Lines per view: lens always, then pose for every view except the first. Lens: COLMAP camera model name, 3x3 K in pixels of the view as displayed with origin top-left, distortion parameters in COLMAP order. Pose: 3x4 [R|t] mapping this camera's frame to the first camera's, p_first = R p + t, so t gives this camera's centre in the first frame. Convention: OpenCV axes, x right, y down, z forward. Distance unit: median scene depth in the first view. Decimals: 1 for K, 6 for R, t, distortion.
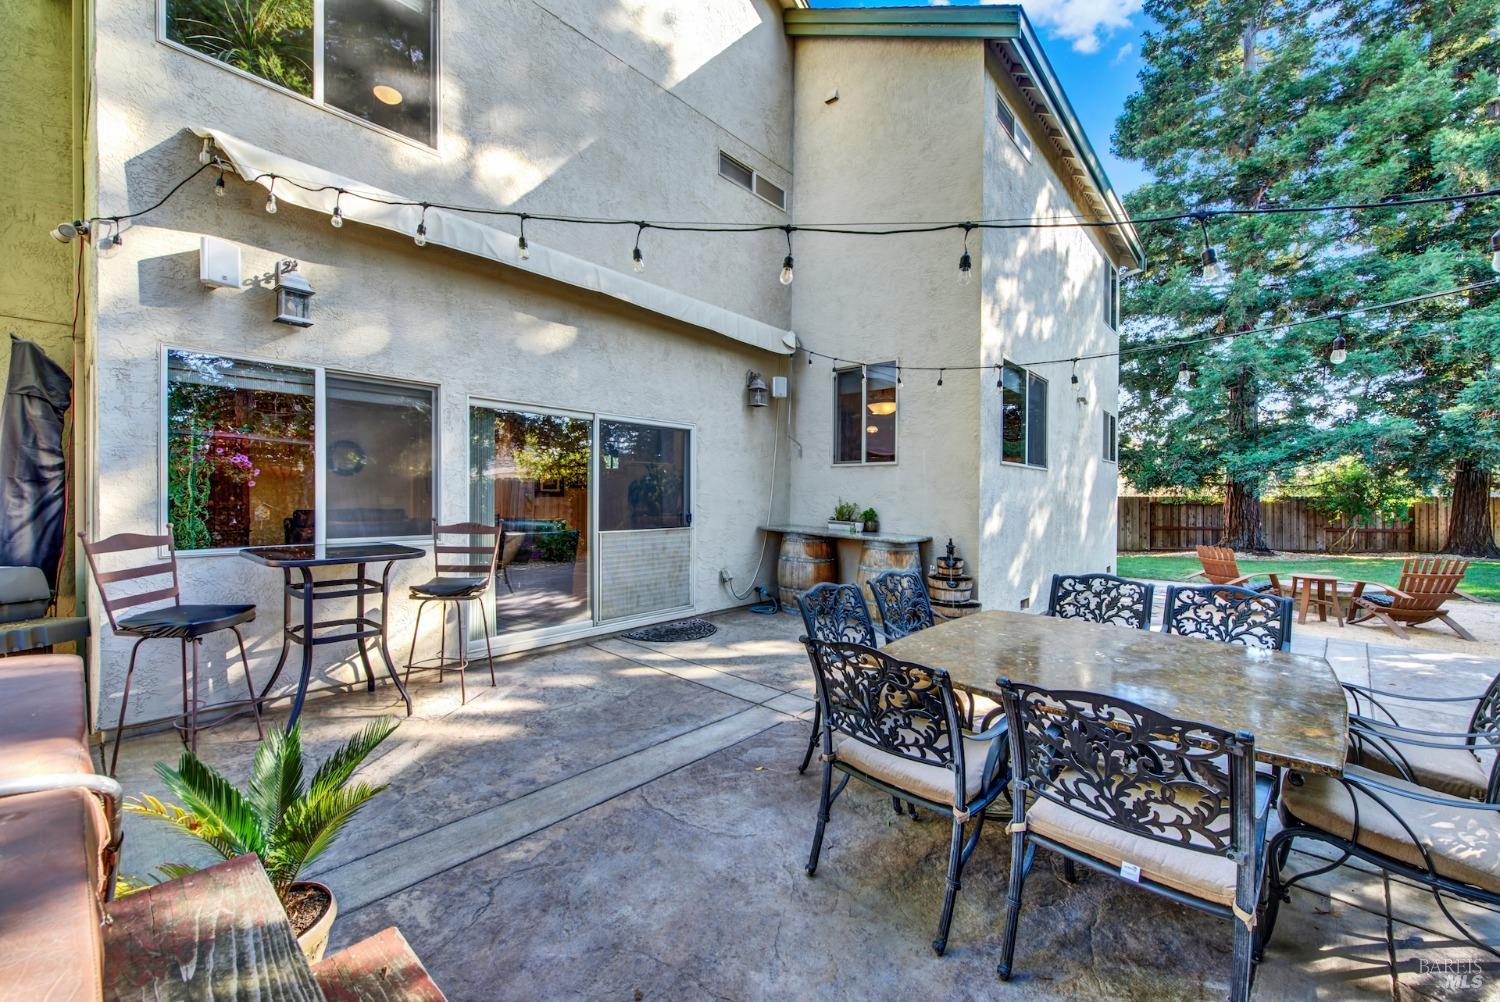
lens RADIAL K [[596.3, 0, 760.9], [0, 596.3, 500.8], [0, 0, 1]] dist [-0.003468, -0.000212]
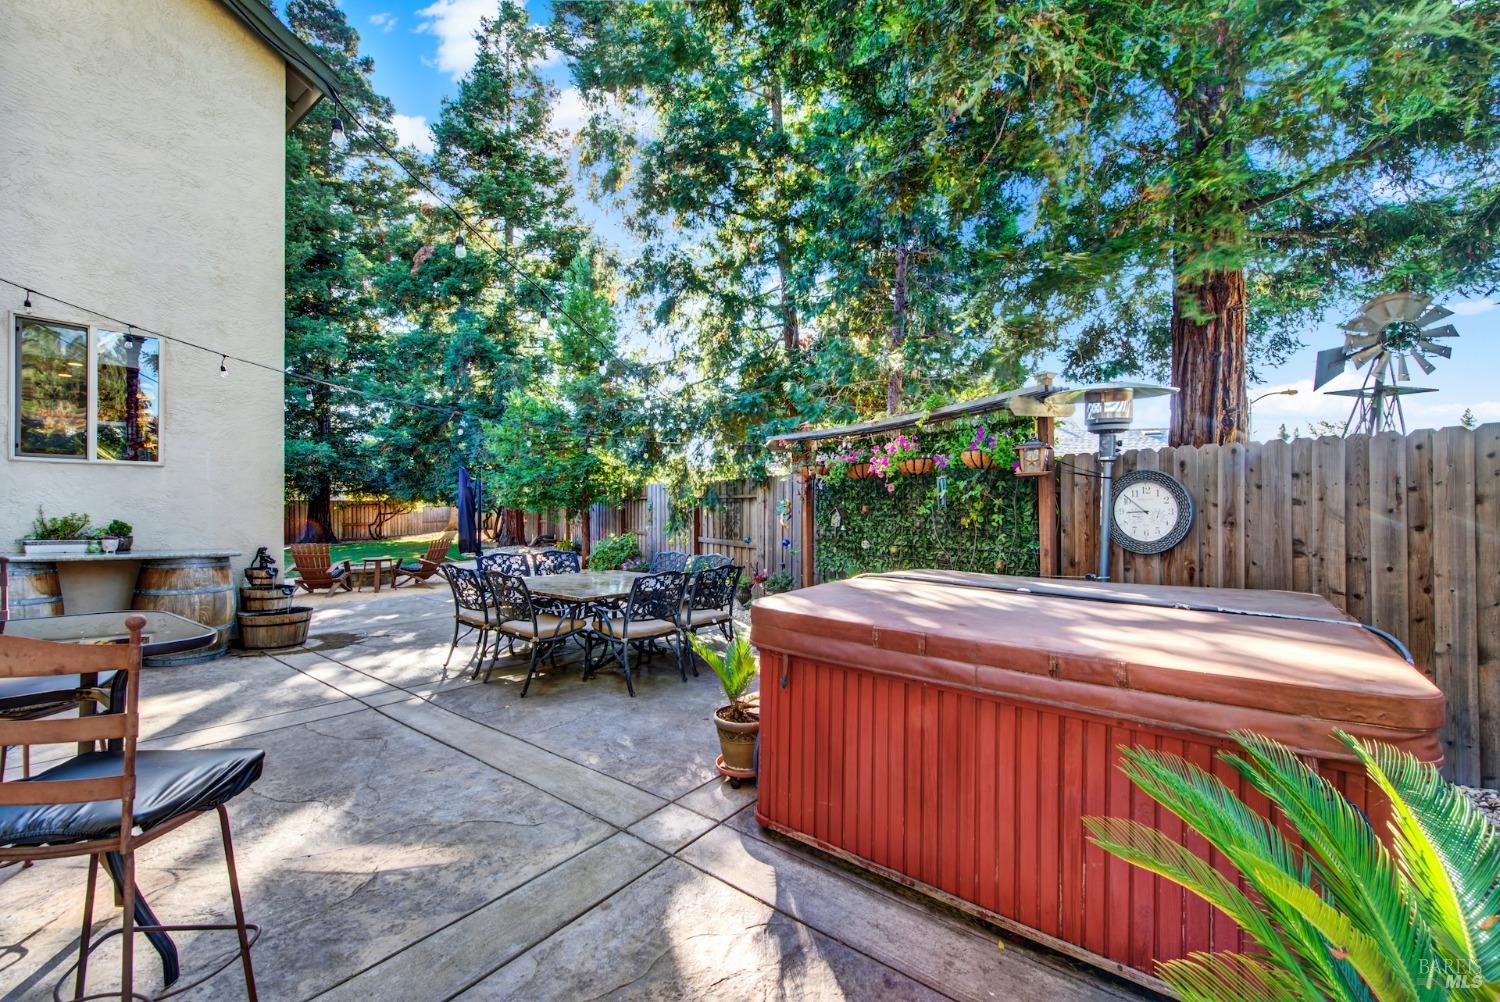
lens RADIAL K [[596.3, 0, 754.7], [0, 596.3, 501.7], [0, 0, 1]] dist [-0.003468, -0.000212]
pose [[-0.071223, -0.002967, 0.997456, -1.176170], [0.003969, 0.999987, 0.003258, -0.020839], [-0.997452, 0.004191, -0.071211, 0.439919]]
